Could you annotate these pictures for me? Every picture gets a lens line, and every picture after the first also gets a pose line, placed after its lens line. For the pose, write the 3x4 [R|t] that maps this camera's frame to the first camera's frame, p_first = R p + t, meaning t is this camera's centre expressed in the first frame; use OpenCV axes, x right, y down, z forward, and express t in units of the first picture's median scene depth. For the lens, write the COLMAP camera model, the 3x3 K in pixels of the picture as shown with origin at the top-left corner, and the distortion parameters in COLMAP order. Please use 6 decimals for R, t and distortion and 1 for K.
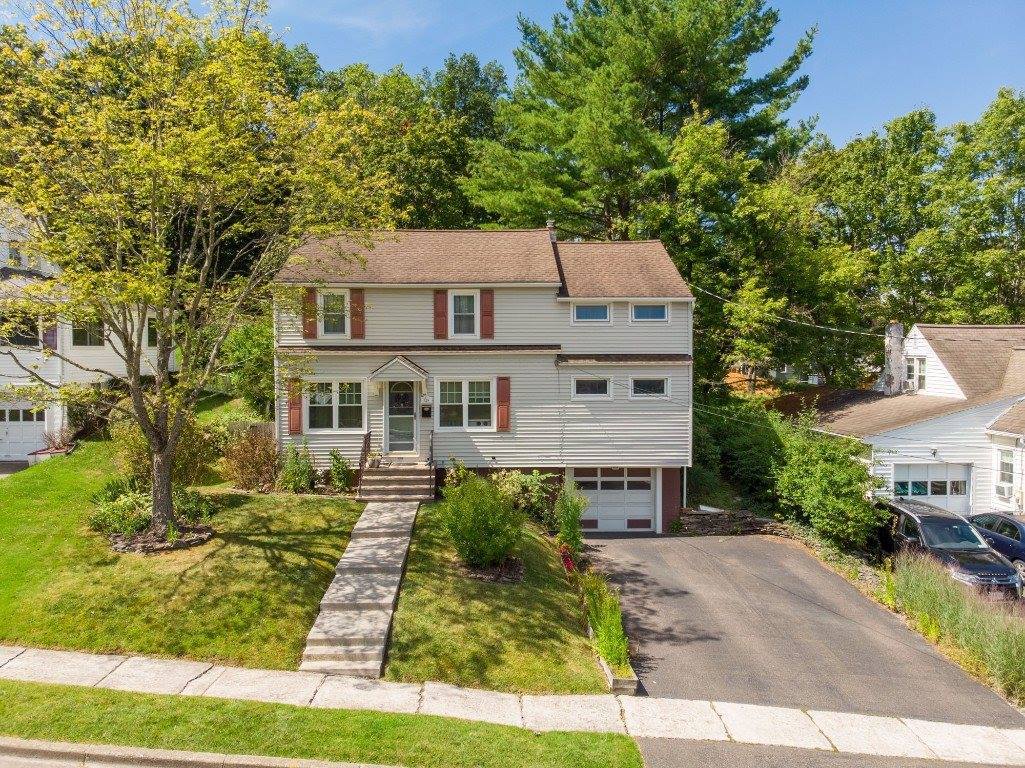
lens RADIAL K [[842.1, 0, 512.7], [0, 842.1, 382.2], [0, 0, 1]] dist [0.011354, 0.013761]
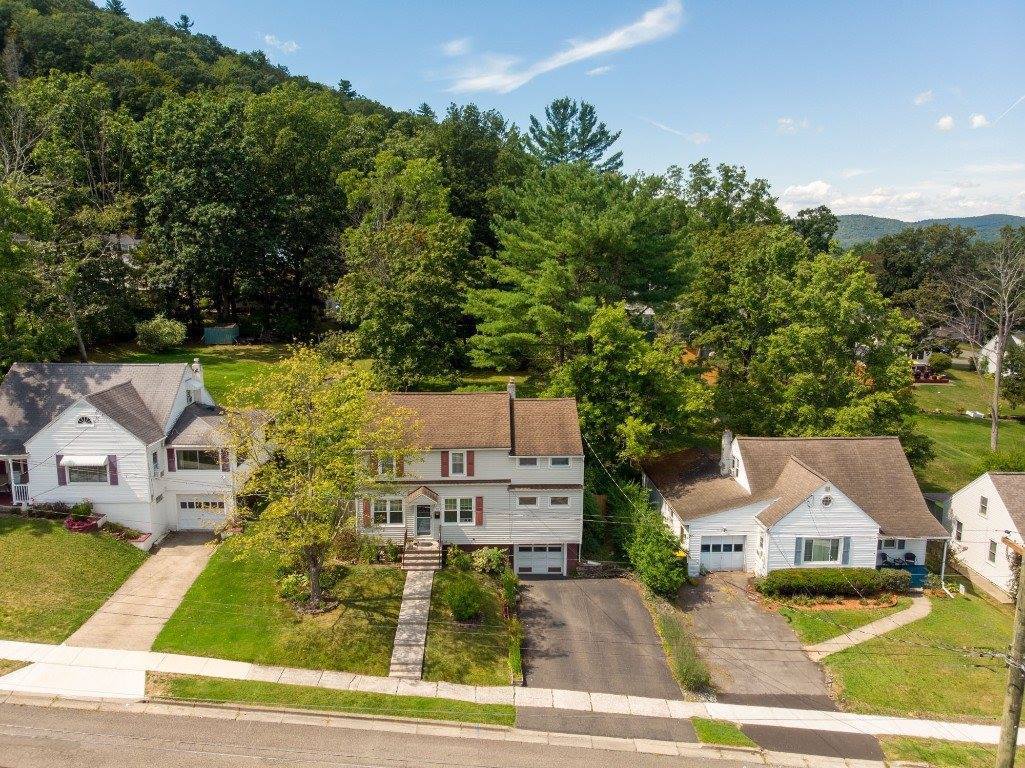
lens RADIAL K [[842.1, 0, 512.3], [0, 842.1, 385.6], [0, 0, 1]] dist [0.011354, 0.013761]
pose [[0.999918, 0.010231, -0.007706, 0.075882], [-0.009193, 0.992188, 0.124411, -0.496524], [0.008918, -0.124330, 0.992201, -0.825742]]
